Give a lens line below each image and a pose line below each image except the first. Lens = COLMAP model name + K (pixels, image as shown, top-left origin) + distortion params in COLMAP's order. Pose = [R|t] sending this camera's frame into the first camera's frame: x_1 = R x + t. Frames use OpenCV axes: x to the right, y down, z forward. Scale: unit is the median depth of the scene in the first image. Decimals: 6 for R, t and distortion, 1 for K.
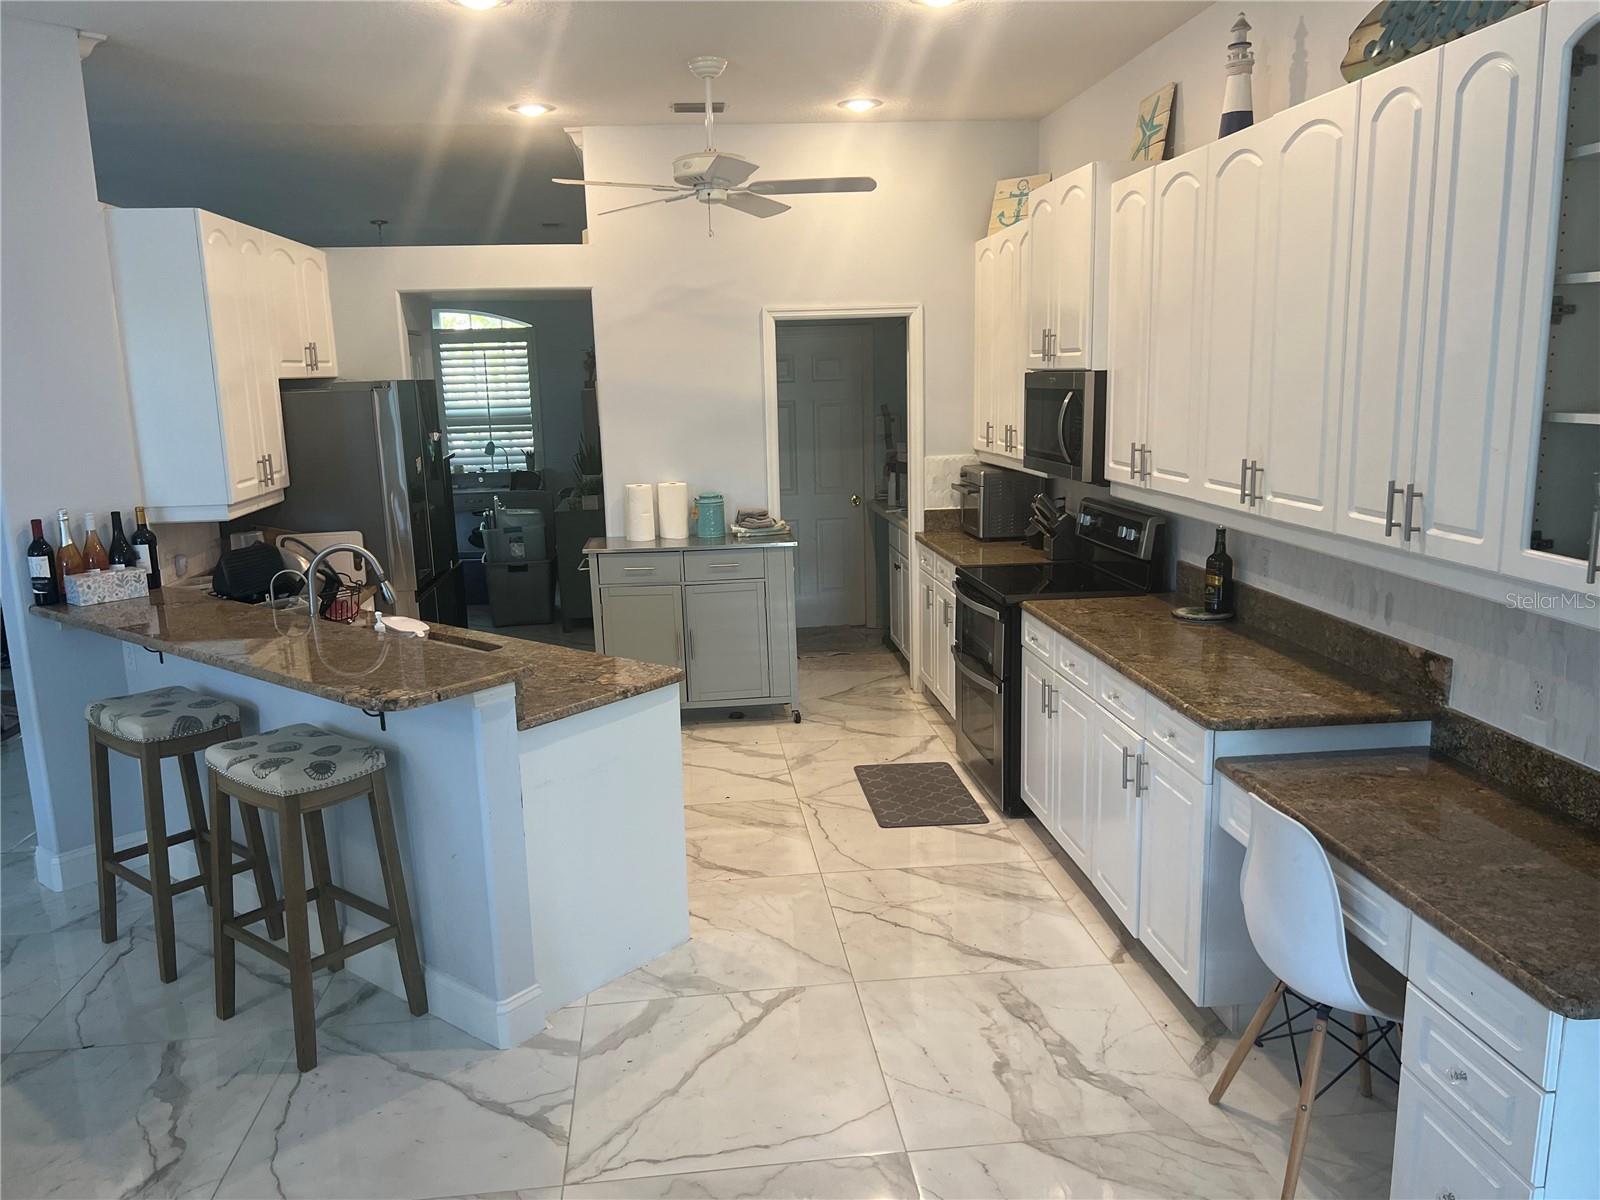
lens RADIAL K [[1200.1, 0, 798.0], [0, 1200.1, 603.5], [0, 0, 1]] dist [0.061723, -0.065641]
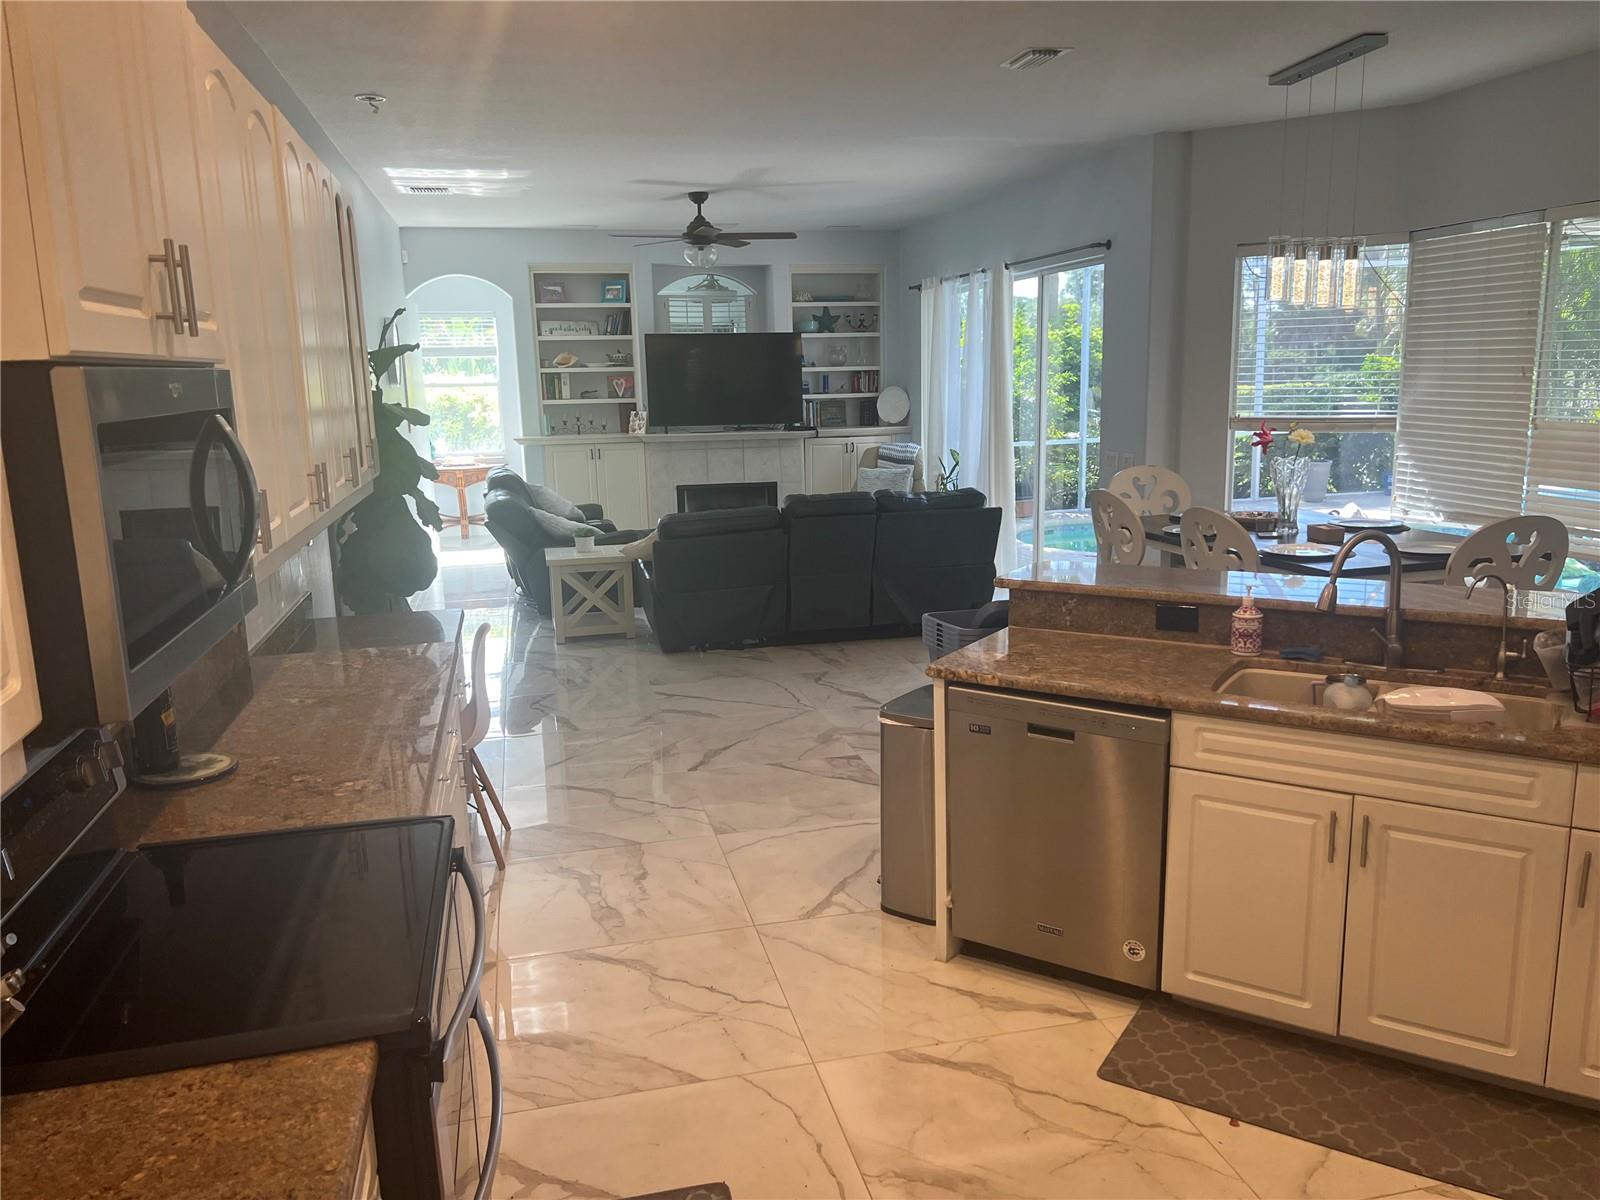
lens RADIAL K [[1200.1, 0, 797.8], [0, 1200.1, 610.8], [0, 0, 1]] dist [0.061723, -0.065641]
pose [[-0.991850, 0.070975, -0.105812, 0.104455], [0.025984, 0.925702, 0.377361, -0.355529], [0.124734, 0.371536, -0.920001, 1.934605]]
